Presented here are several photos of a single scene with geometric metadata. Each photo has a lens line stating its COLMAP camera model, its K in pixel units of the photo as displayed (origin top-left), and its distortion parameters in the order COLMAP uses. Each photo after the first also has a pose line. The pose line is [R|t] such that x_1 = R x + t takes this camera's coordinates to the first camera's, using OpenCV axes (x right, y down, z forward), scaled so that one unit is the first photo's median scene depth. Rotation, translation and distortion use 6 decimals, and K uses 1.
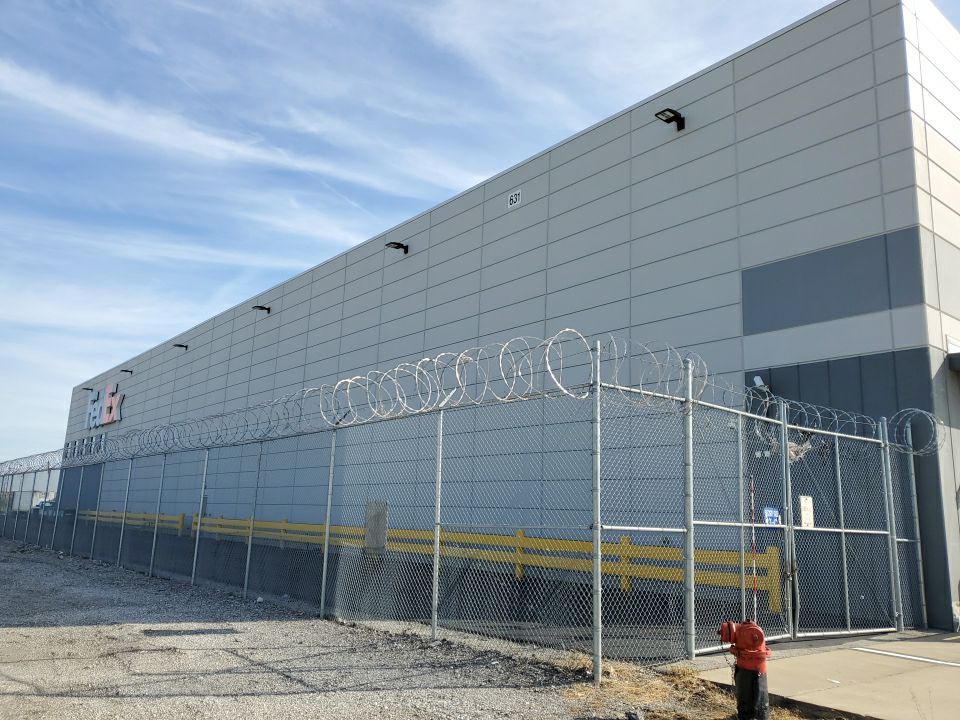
lens RADIAL K [[762.7, 0, 480.0], [0, 762.7, 360.0], [0, 0, 1]] dist [0.037984, -0.008526]
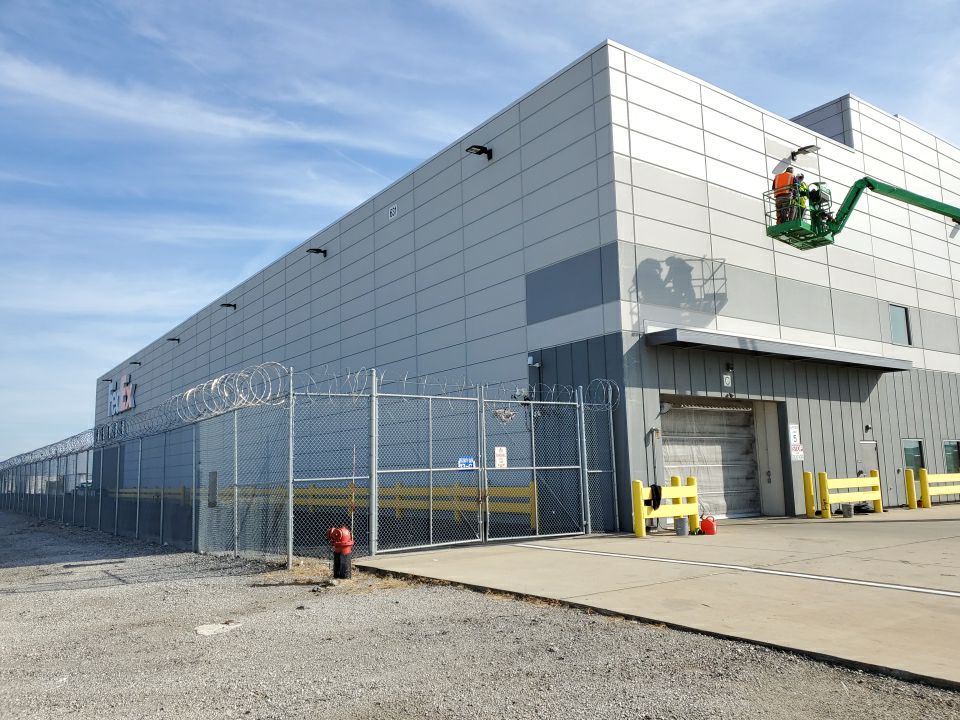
lens RADIAL K [[757.6, 0, 481.1], [0, 757.6, 363.8], [0, 0, 1]] dist [0.023629, -0.006606]
pose [[0.996552, -0.071616, -0.041885, 0.260863], [0.074038, 0.995483, 0.059434, -0.039582], [0.037440, -0.062330, 0.997353, -0.245017]]
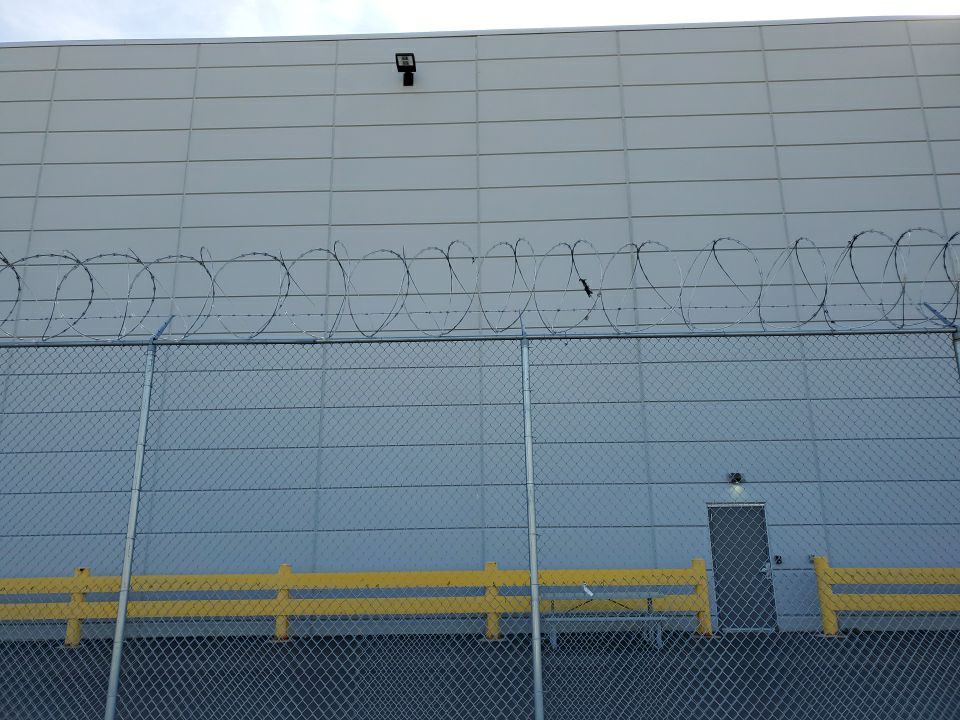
lens RADIAL K [[762.7, 0, 480.0], [0, 762.7, 360.0], [0, 0, 1]] dist [0.037984, -0.008526]
pose [[0.650287, 0.137658, 0.747113, -0.272371], [-0.120391, 0.989692, -0.077565, 0.060246], [-0.750089, -0.039506, 0.660156, 0.336846]]
